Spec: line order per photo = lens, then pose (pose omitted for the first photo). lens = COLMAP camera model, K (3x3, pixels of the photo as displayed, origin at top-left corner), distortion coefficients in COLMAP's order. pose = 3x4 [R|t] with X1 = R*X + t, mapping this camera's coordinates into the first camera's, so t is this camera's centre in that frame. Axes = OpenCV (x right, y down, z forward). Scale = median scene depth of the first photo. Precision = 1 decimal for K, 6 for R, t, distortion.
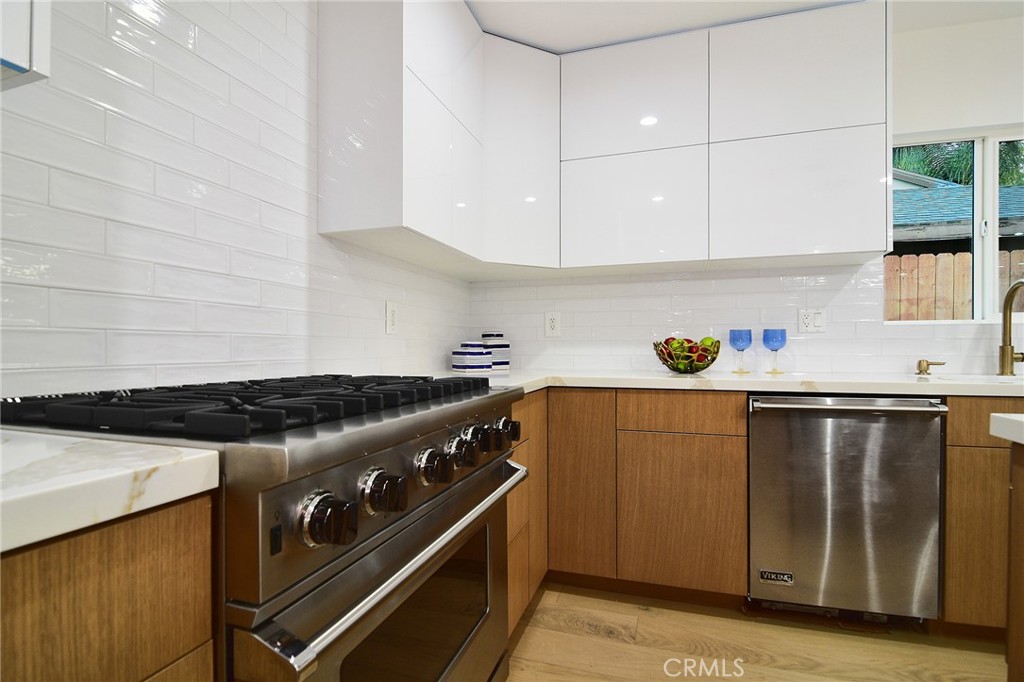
lens RADIAL K [[493.6, 0, 515.3], [0, 493.6, 346.2], [0, 0, 1]] dist [-0.014270, -0.003332]
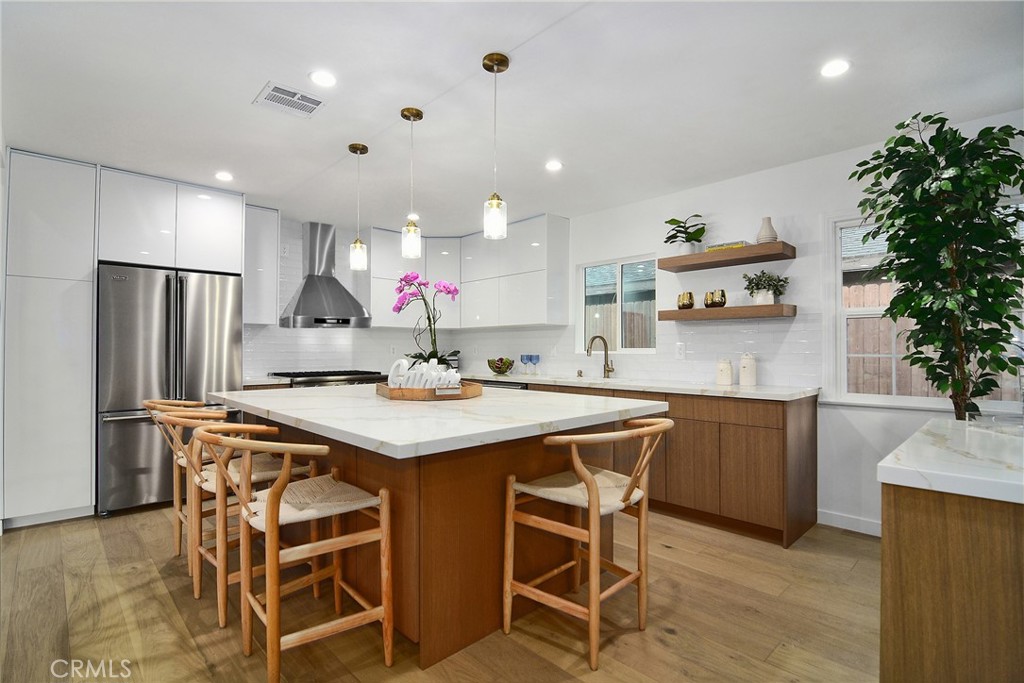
lens RADIAL K [[493.6, 0, 510.6], [0, 493.6, 342.0], [0, 0, 1]] dist [-0.014270, -0.003332]
pose [[0.877472, -0.004258, -0.479609, 1.496927], [-0.001157, 0.999939, -0.010995, -0.067897], [0.479626, 0.010203, 0.877414, -1.007282]]
